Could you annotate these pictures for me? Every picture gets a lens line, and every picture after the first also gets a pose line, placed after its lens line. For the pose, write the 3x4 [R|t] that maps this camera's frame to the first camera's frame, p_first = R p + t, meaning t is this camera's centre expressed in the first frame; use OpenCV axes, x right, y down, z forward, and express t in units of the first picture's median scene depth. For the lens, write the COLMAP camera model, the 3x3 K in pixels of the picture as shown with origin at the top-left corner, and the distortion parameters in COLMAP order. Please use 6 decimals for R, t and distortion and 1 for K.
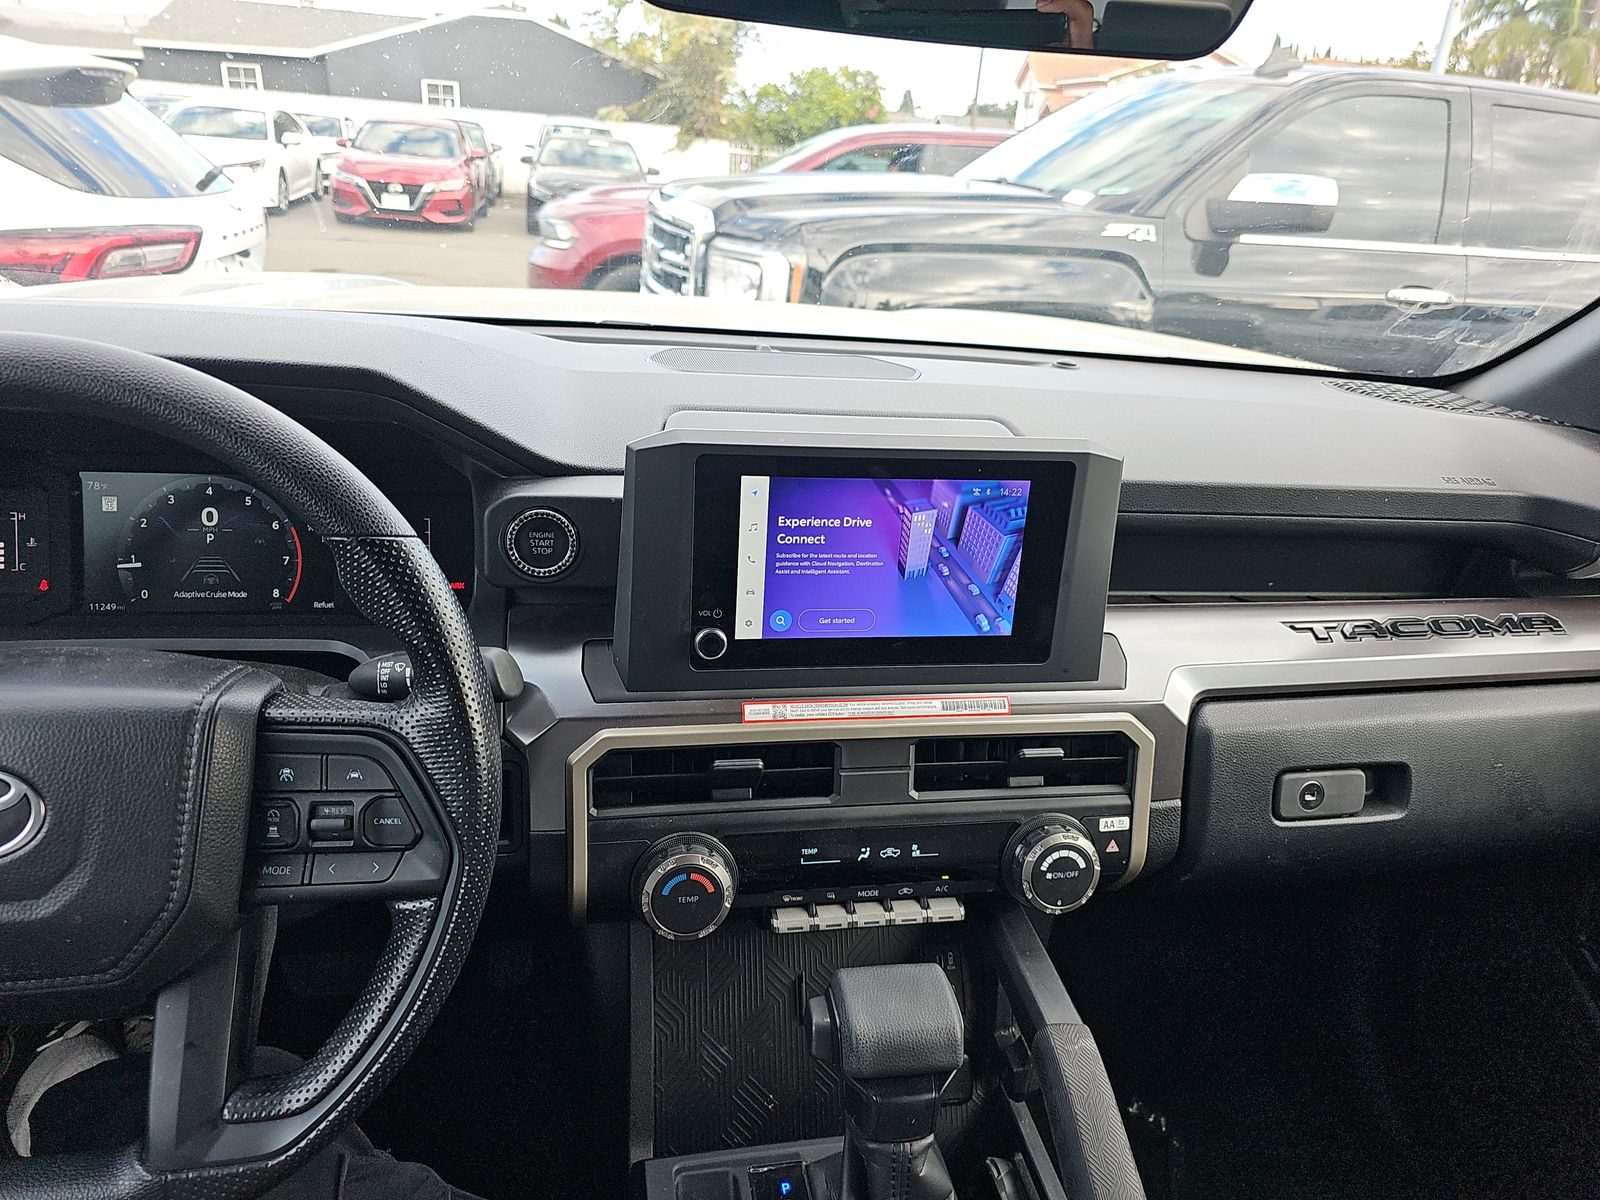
lens RADIAL K [[999.6, 0, 800.0], [0, 999.6, 600.0], [0, 0, 1]] dist [0.037235, -0.043820]
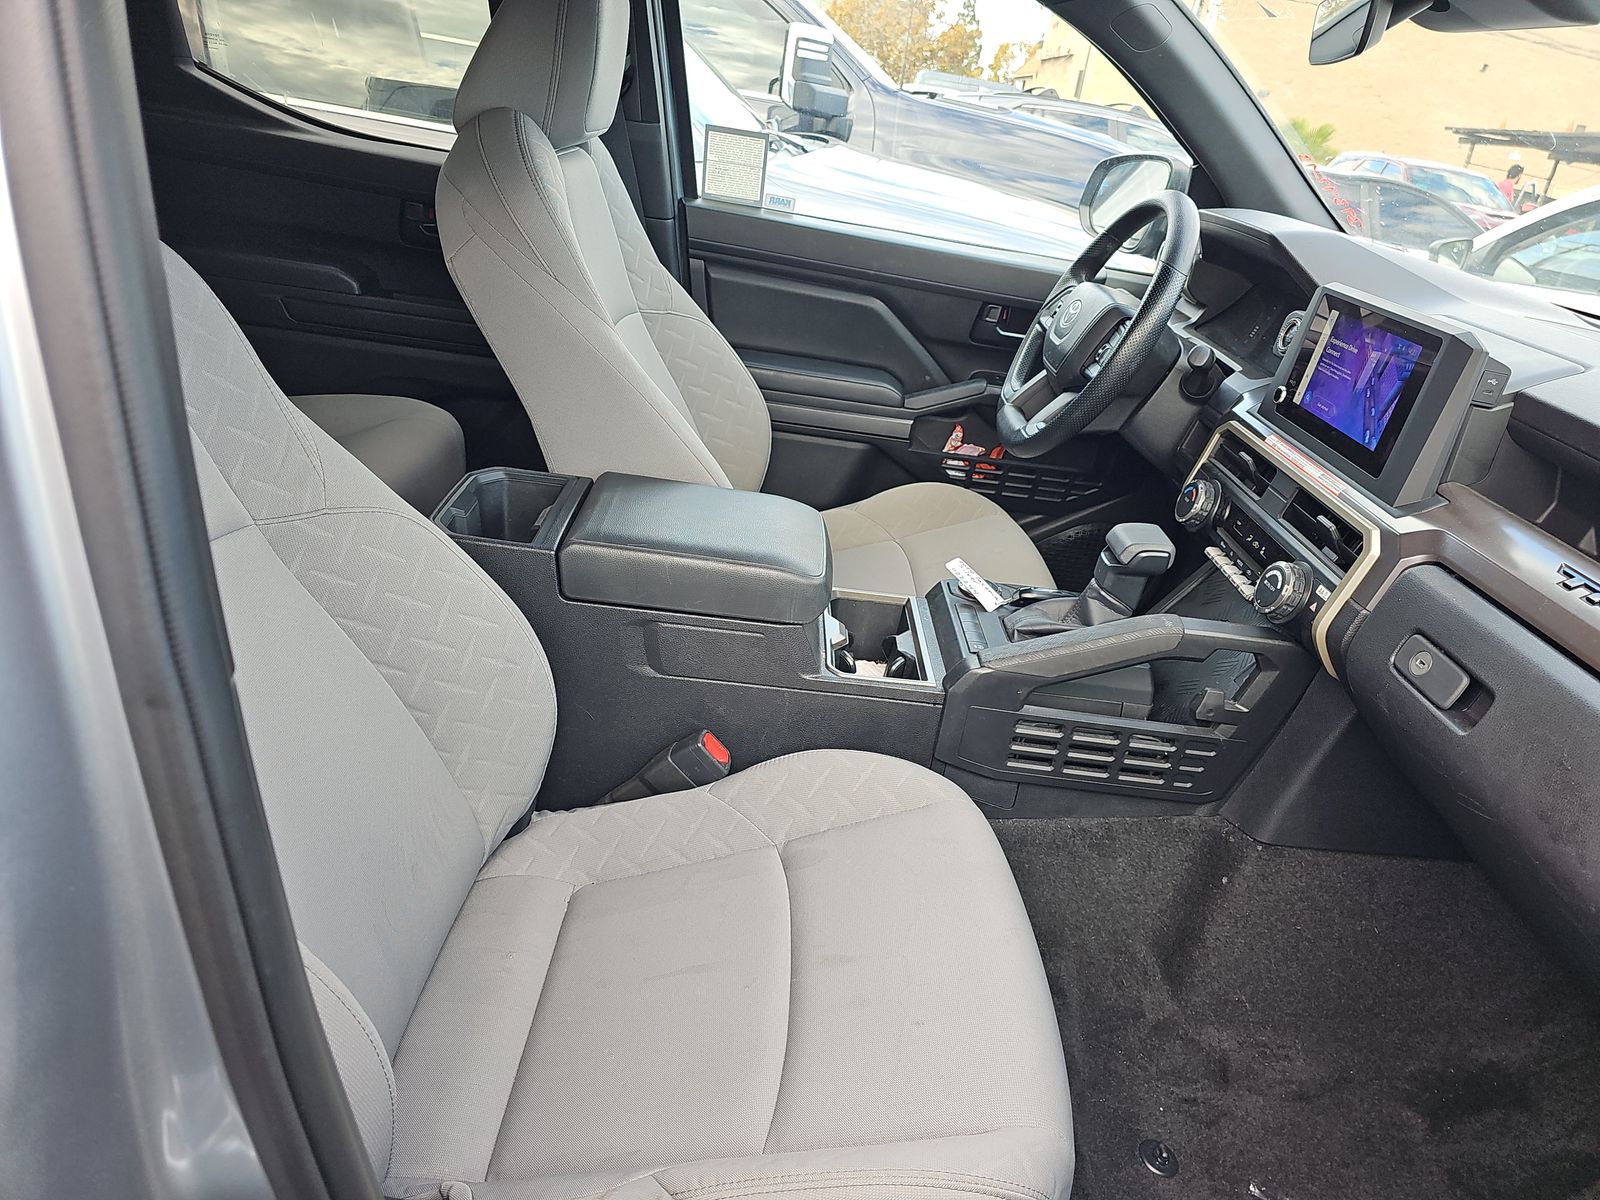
lens RADIAL K [[999.6, 0, 800.0], [0, 999.6, 600.0], [0, 0, 1]] dist [0.037235, -0.043820]
pose [[-0.159554, 0.373955, -0.913619, 1.849824], [-0.485267, 0.776232, 0.402467, 0.018302], [0.859685, 0.507565, 0.057617, 0.305376]]
